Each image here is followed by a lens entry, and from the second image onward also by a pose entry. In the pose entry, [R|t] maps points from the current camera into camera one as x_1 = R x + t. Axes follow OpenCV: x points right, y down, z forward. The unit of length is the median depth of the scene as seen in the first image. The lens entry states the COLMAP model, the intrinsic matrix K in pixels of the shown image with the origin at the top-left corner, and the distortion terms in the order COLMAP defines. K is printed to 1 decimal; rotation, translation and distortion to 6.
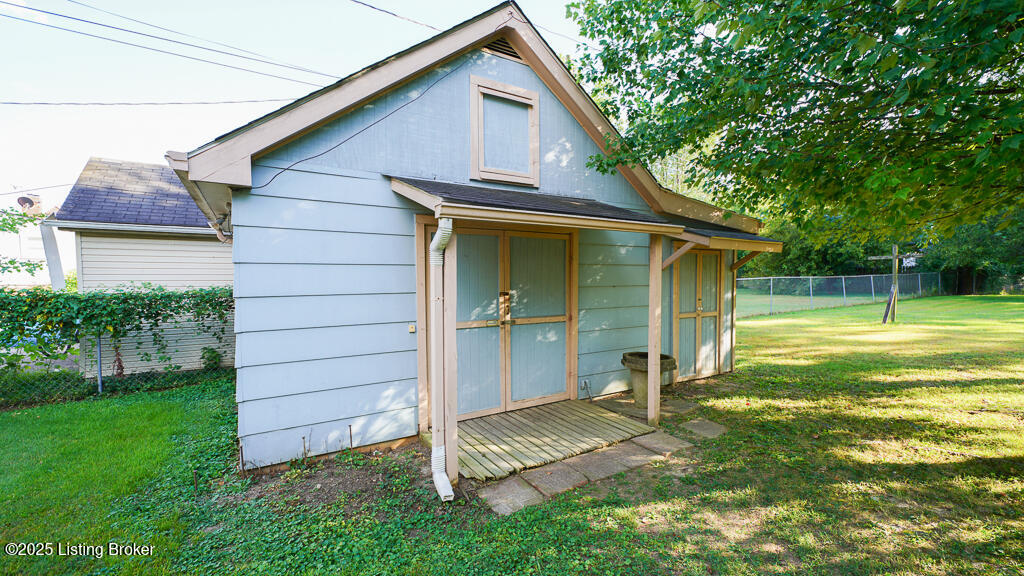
lens RADIAL K [[419.5, 0, 512.0], [0, 419.5, 288.0], [0, 0, 1]] dist [0.009054, 0.000226]
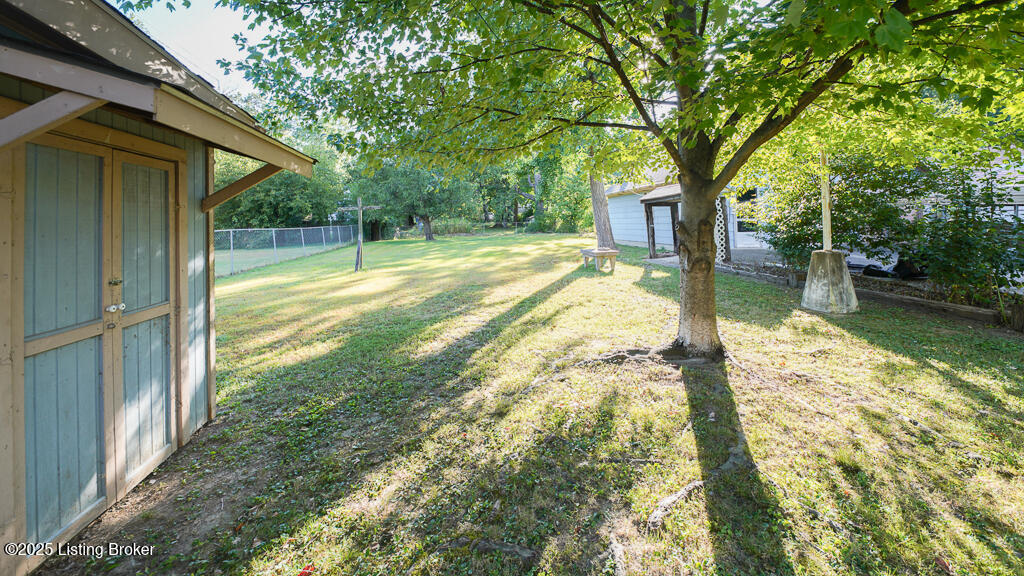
lens RADIAL K [[354.6, 0, 512.8], [0, 354.6, 222.1], [0, 0, 1]] dist [-0.001195, -0.000255]
pose [[0.298599, 0.007139, 0.954352, 0.246232], [0.042723, 0.998870, -0.020839, -0.004188], [-0.953422, 0.046995, 0.297956, 0.552884]]
